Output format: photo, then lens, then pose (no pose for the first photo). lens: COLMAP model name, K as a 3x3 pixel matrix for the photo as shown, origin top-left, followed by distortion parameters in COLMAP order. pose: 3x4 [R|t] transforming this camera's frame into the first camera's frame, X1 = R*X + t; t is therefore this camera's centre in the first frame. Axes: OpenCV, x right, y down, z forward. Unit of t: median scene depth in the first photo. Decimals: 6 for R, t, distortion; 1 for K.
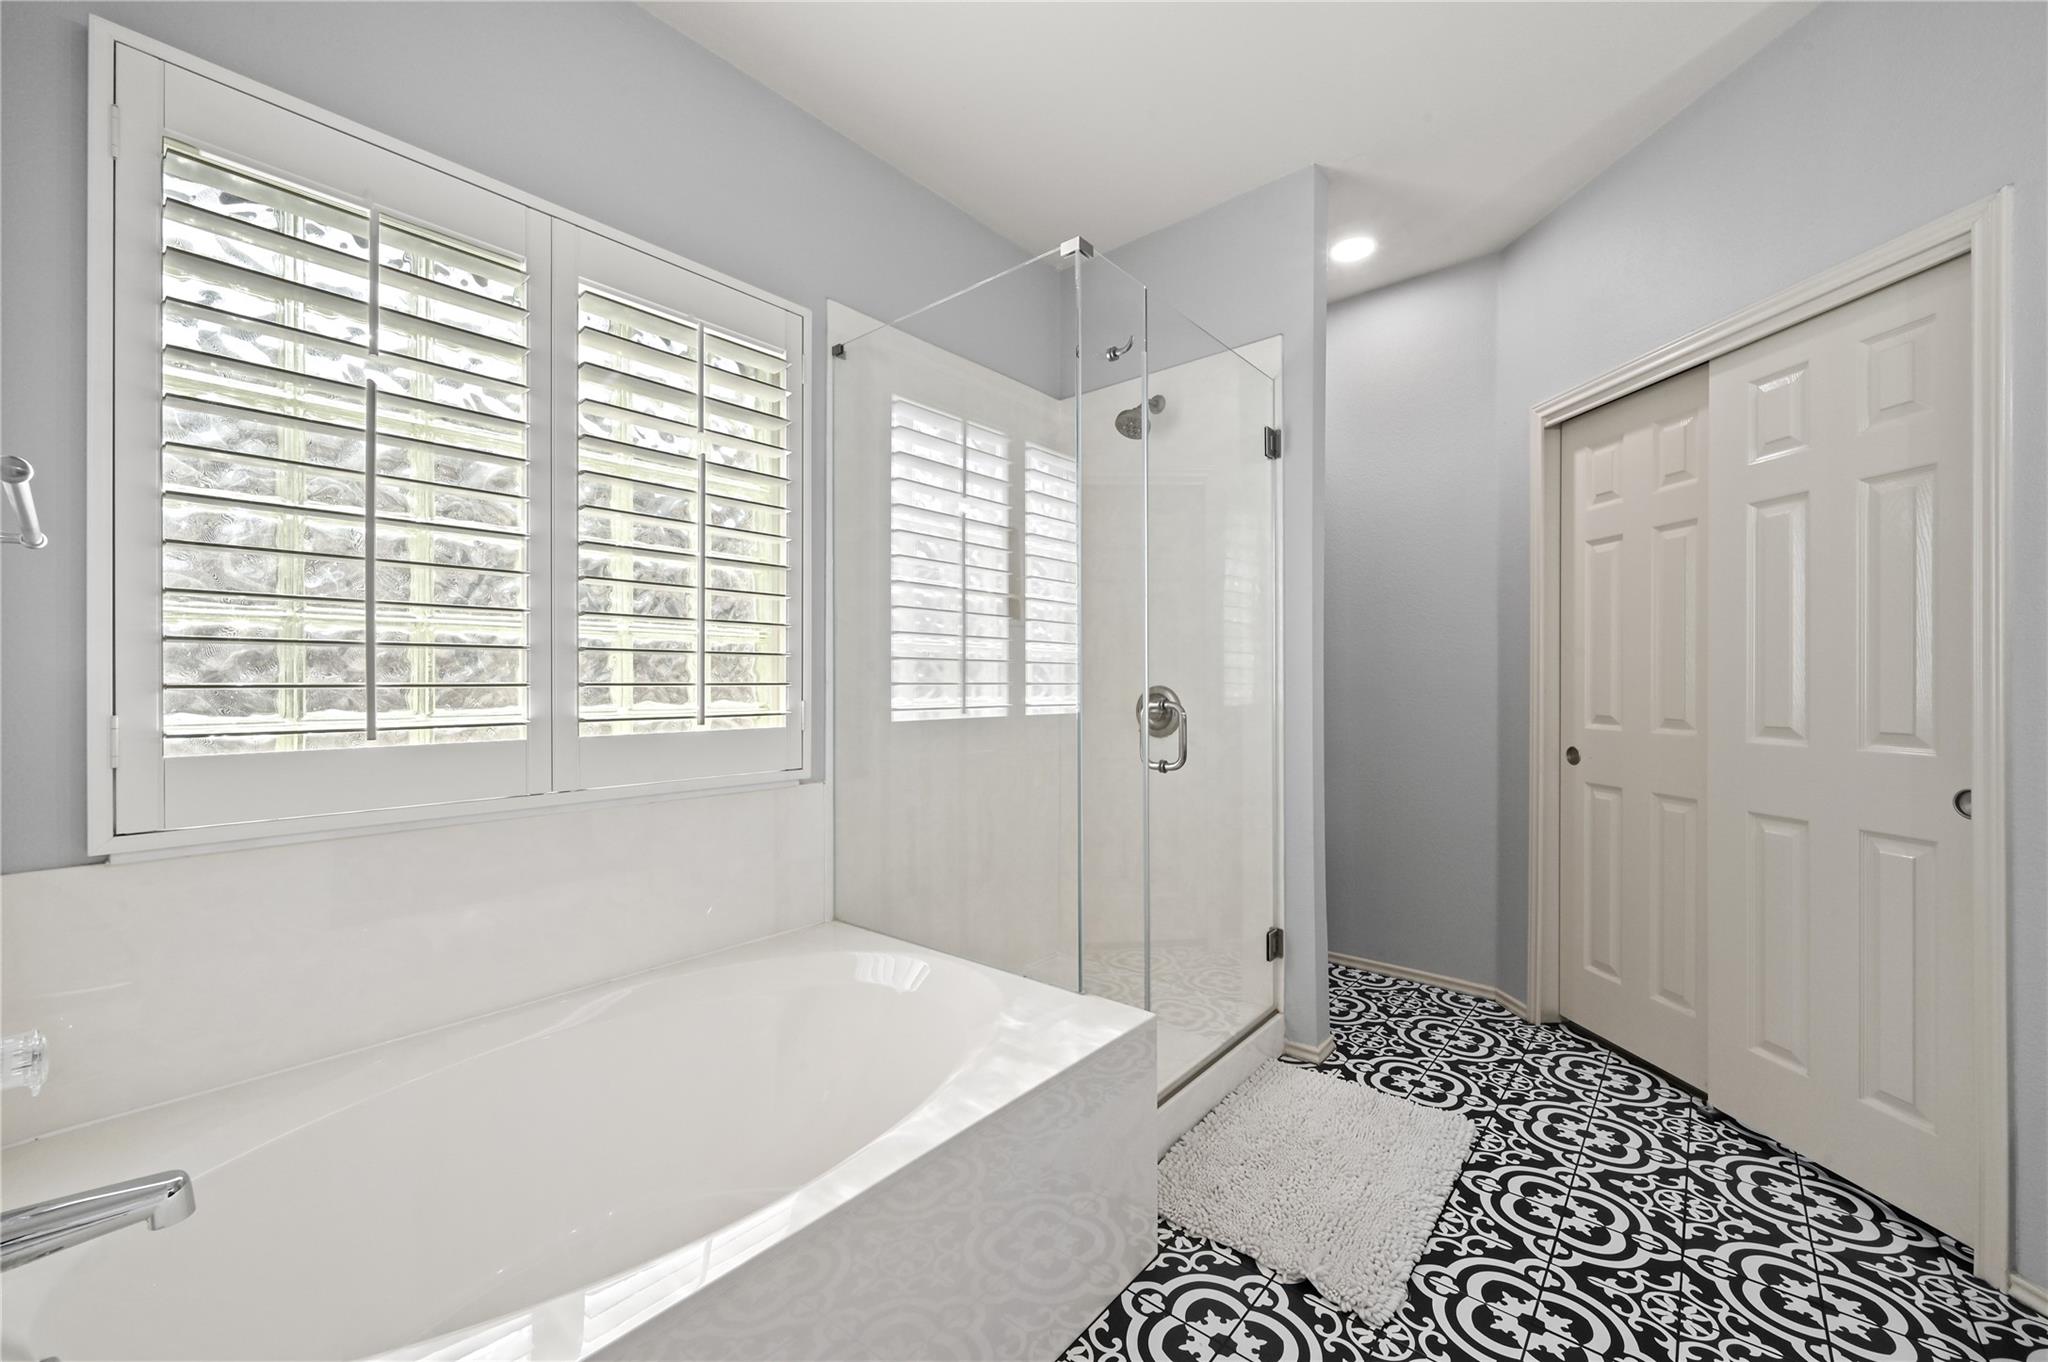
lens RADIAL K [[805.0, 0, 1026.1], [0, 805.0, 682.0], [0, 0, 1]] dist [-0.000618, 0.000670]
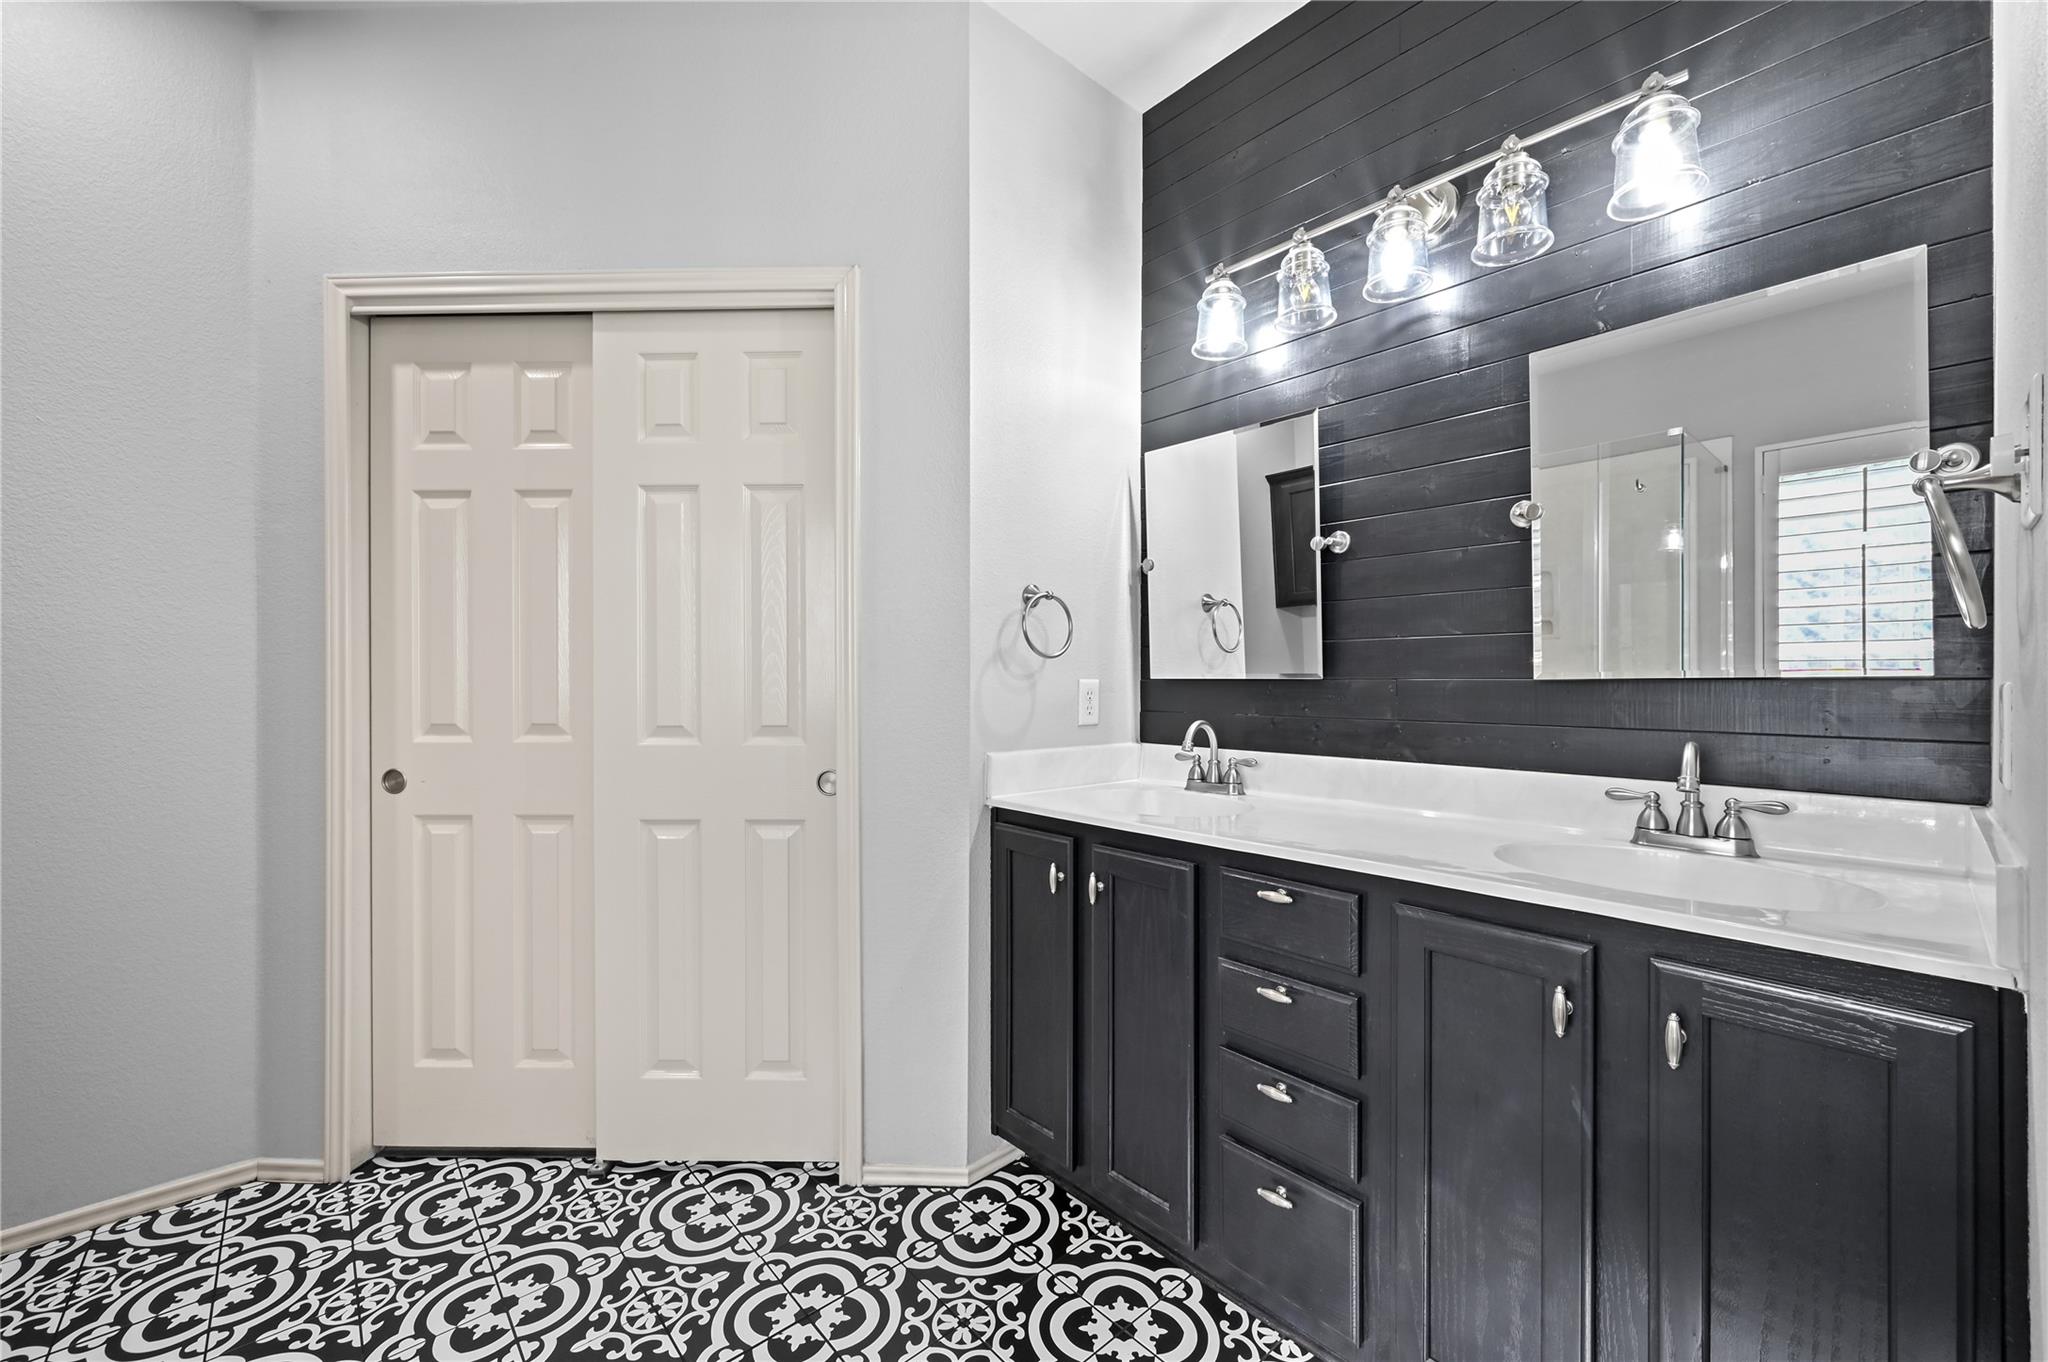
lens RADIAL K [[805.0, 0, 1025.8], [0, 805.0, 684.2], [0, 0, 1]] dist [-0.000618, 0.000670]
pose [[0.129860, -0.001956, 0.991530, 0.035478], [0.003930, 0.999991, 0.001458, 0.005605], [-0.991525, 0.003707, 0.129867, 0.372623]]
